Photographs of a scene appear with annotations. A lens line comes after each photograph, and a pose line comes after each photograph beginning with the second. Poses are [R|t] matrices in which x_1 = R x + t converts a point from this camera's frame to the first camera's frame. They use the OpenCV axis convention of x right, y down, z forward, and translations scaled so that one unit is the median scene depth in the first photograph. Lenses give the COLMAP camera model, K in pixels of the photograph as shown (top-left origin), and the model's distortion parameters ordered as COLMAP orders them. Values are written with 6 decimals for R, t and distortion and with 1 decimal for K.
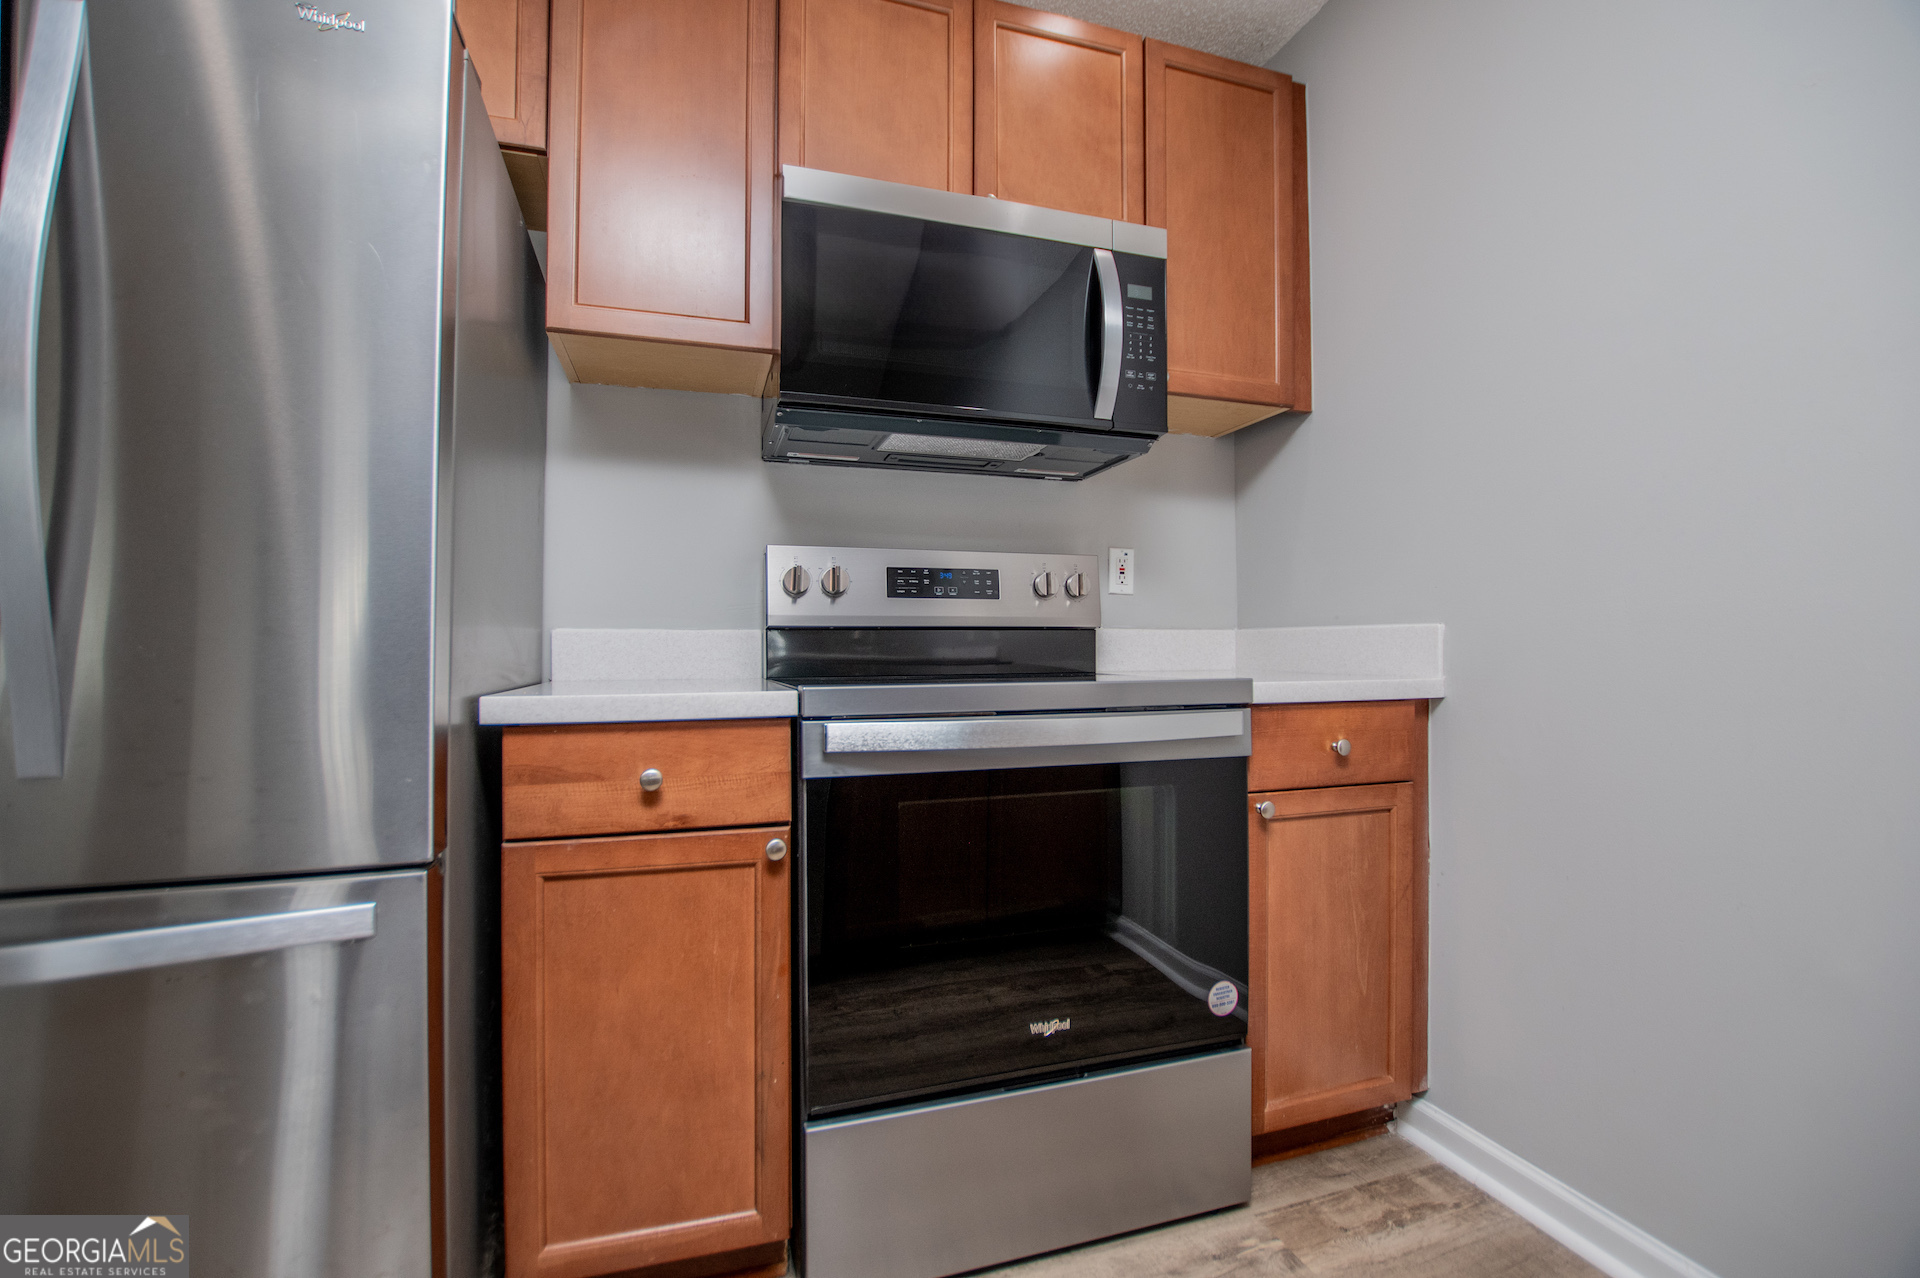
lens RADIAL K [[856.5, 0, 971.9], [0, 856.5, 638.8], [0, 0, 1]] dist [-0.028146, 0.000790]
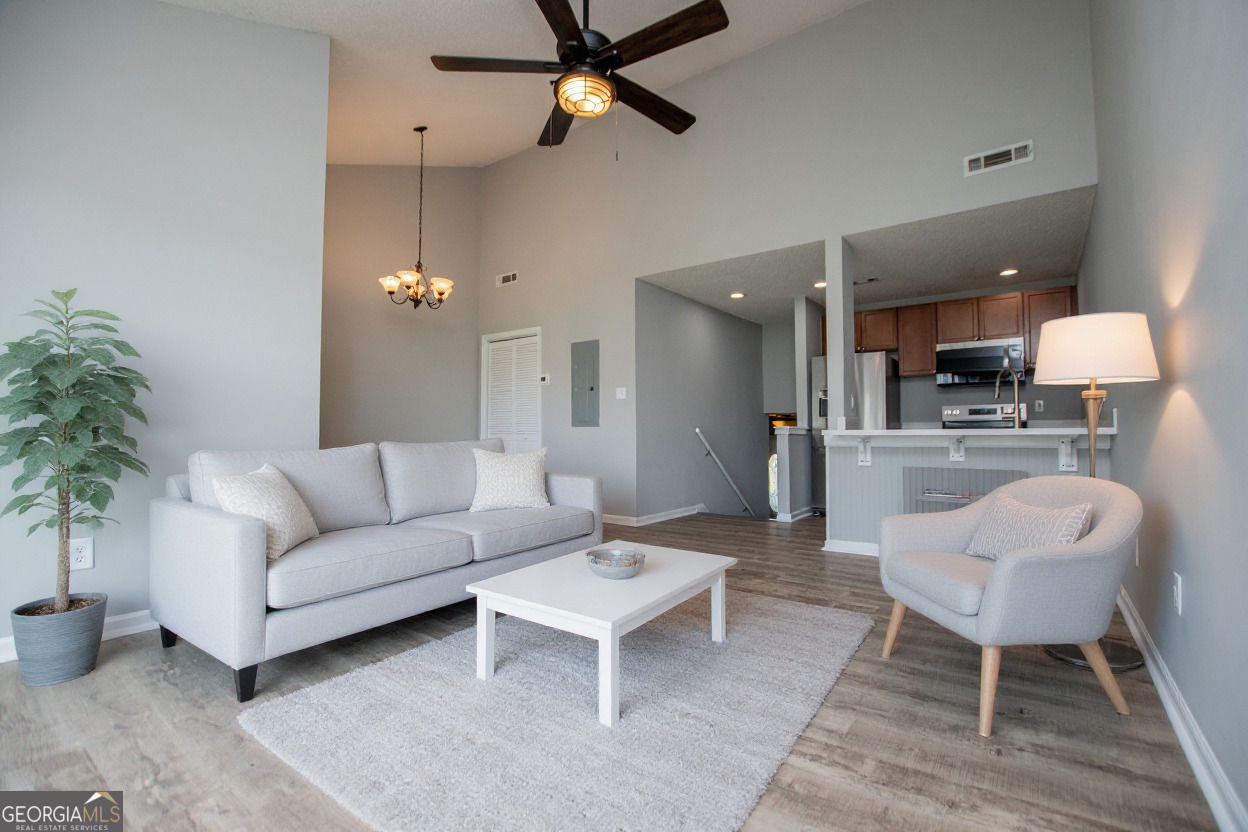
lens RADIAL K [[556.7, 0, 631.7], [0, 556.7, 415.9], [0, 0, 1]] dist [-0.028146, 0.000790]
pose [[0.580098, -0.033685, -0.813850, 2.036697], [0.016672, 0.999426, -0.029483, 0.026216], [0.814376, 0.003535, 0.580327, -3.642031]]
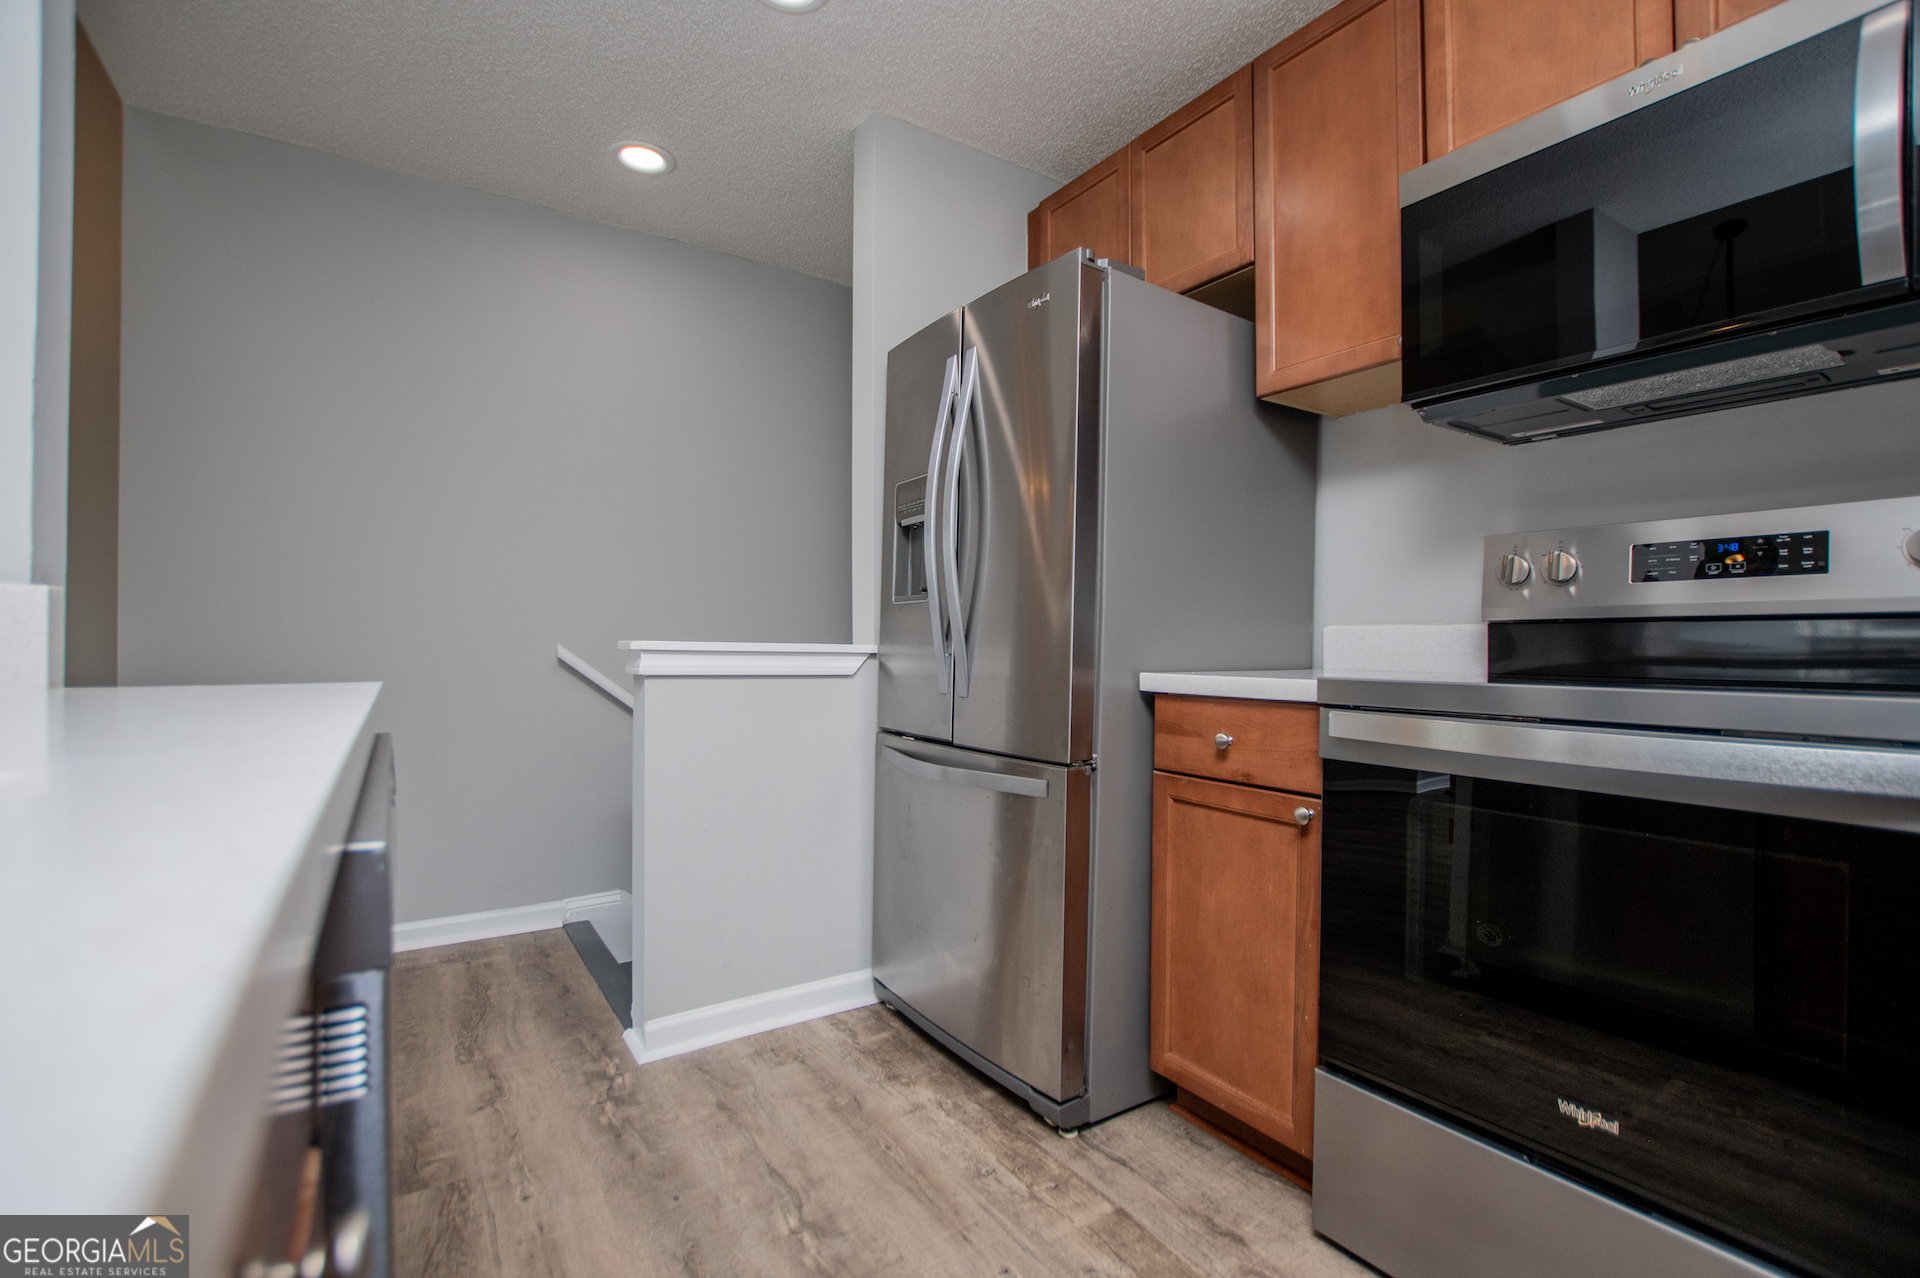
lens RADIAL K [[856.5, 0, 971.9], [0, 856.5, 638.8], [0, 0, 1]] dist [-0.028146, 0.000790]
pose [[0.266323, 0.000079, -0.963884, 0.759774], [0.005549, 0.999983, 0.001615, 0.001677], [0.963868, -0.005778, 0.266318, 0.257469]]
